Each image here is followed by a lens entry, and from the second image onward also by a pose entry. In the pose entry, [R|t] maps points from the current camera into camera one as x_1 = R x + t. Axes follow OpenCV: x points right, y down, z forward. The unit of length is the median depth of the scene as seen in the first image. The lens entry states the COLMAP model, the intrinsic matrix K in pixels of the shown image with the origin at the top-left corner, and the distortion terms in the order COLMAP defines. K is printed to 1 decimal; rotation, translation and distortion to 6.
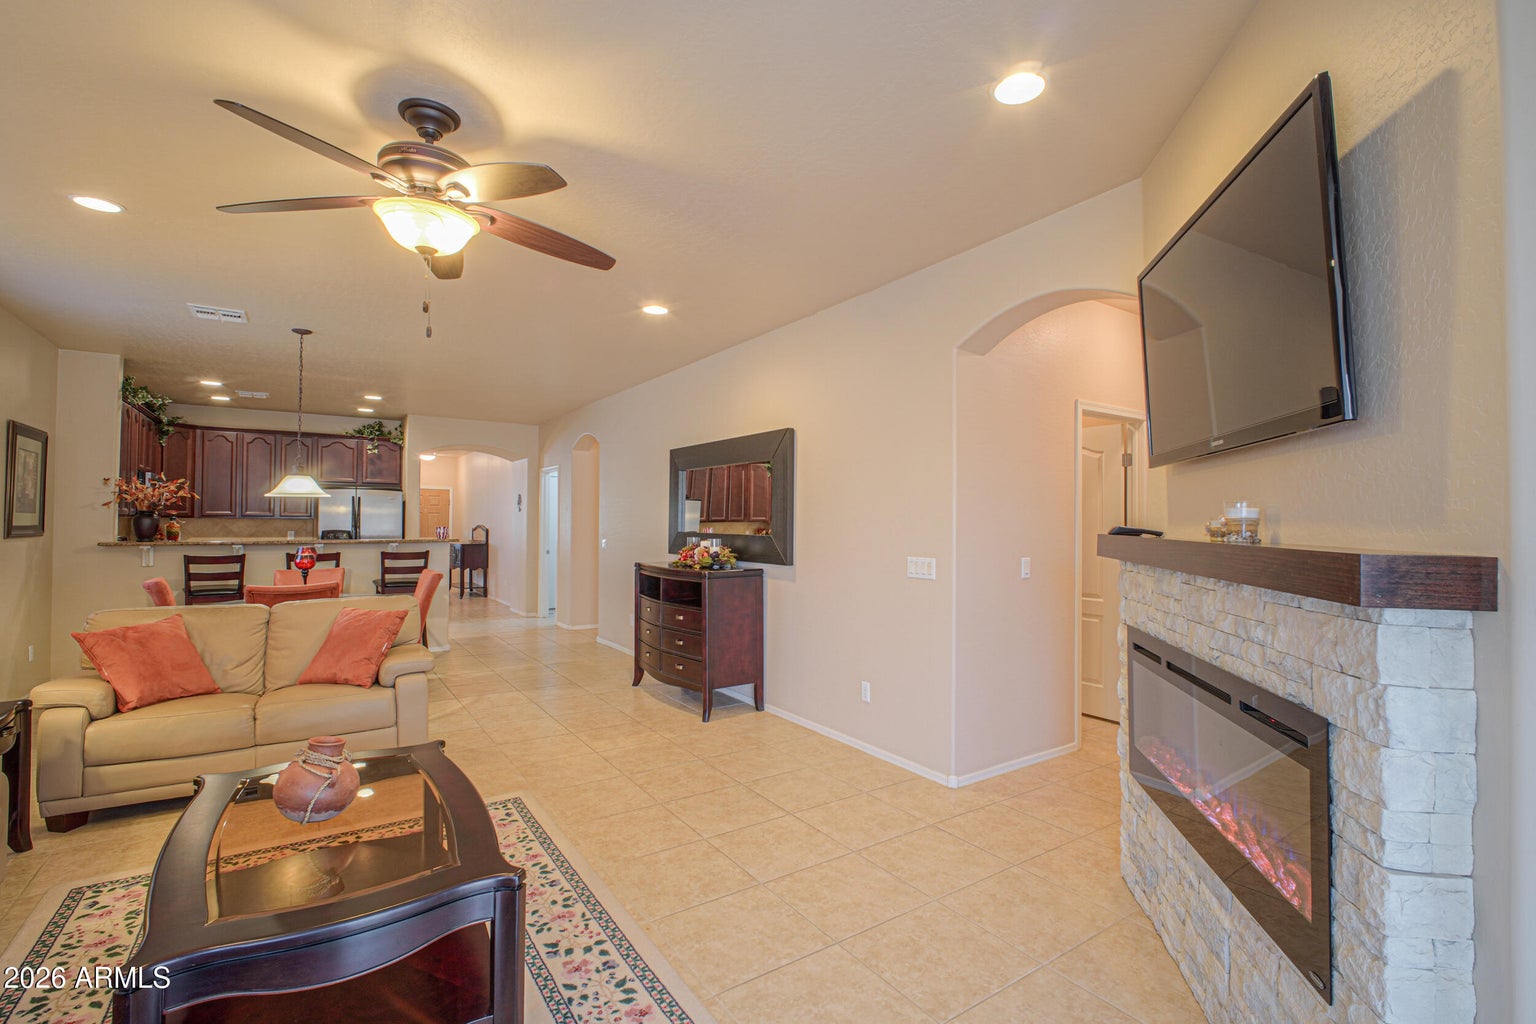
lens RADIAL K [[707.9, 0, 771.4], [0, 707.9, 508.7], [0, 0, 1]] dist [-0.001537, -0.003230]
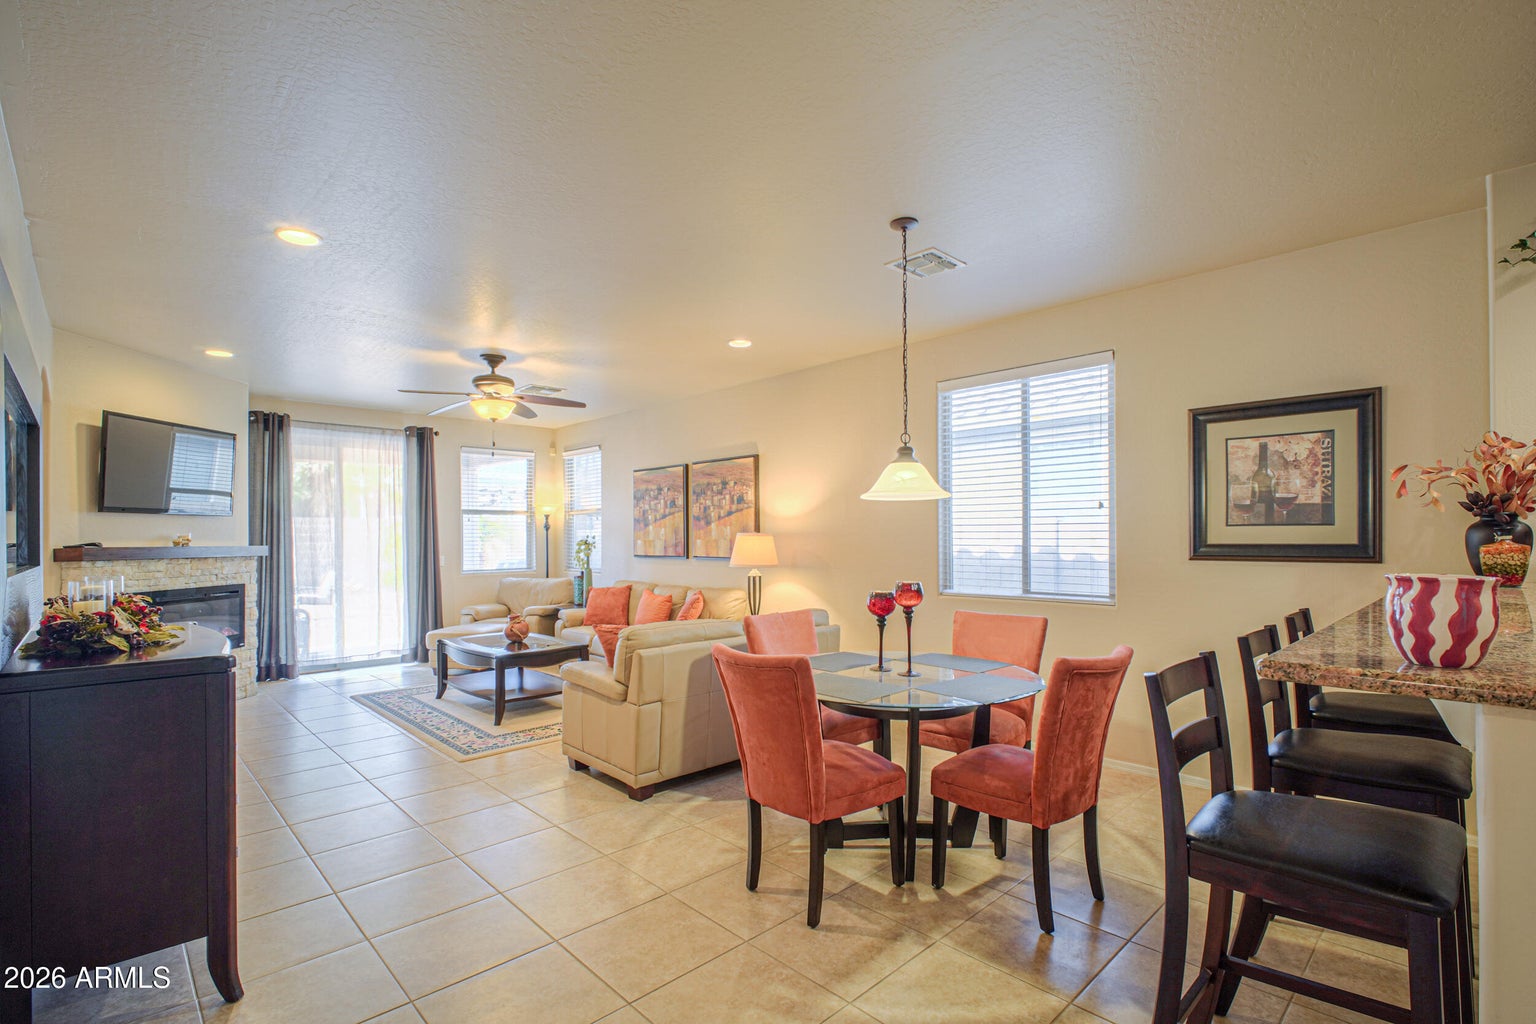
lens RADIAL K [[707.9, 0, 780.3], [0, 707.9, 534.4], [0, 0, 1]] dist [-0.001537, -0.003230]
pose [[-0.982288, 0.005932, -0.187285, -0.780129], [0.011736, 0.999484, -0.029892, 0.065727], [0.187011, -0.031561, -0.981851, 2.730953]]
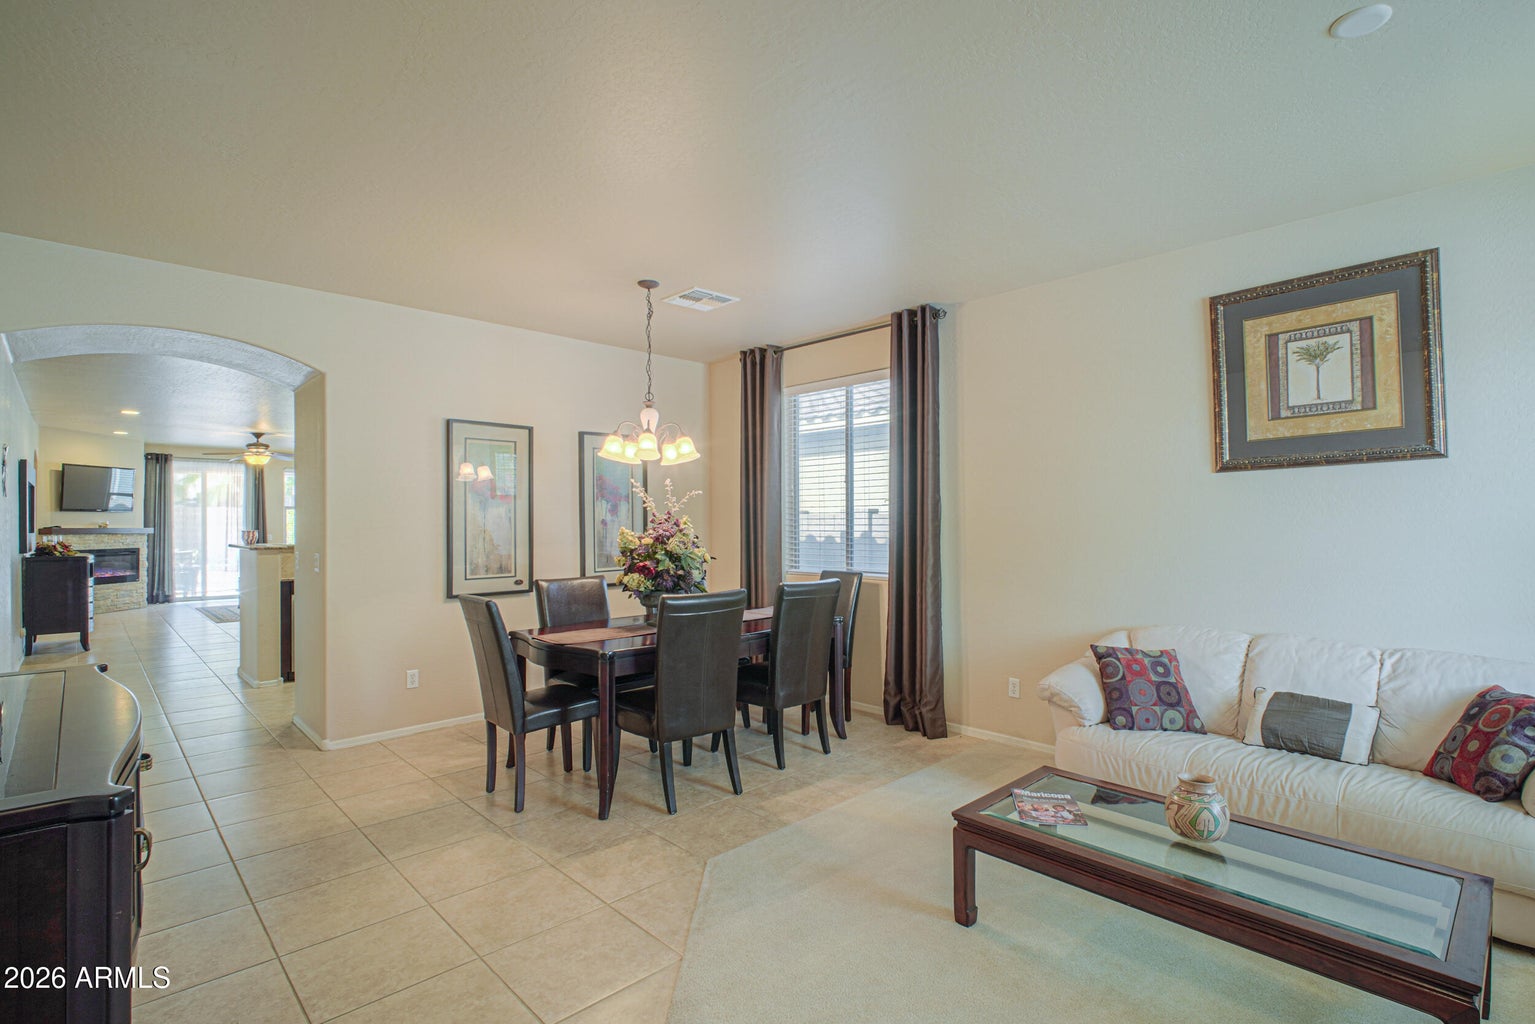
lens RADIAL K [[704.7, 0, 755.4], [0, 704.7, 516.3], [0, 0, 1]] dist [-0.006270, -0.000563]
pose [[-0.982680, 0.002467, -0.185293, -2.248368], [0.009324, 0.999303, -0.036148, 0.127086], [0.185075, -0.037249, -0.982018, 4.832687]]
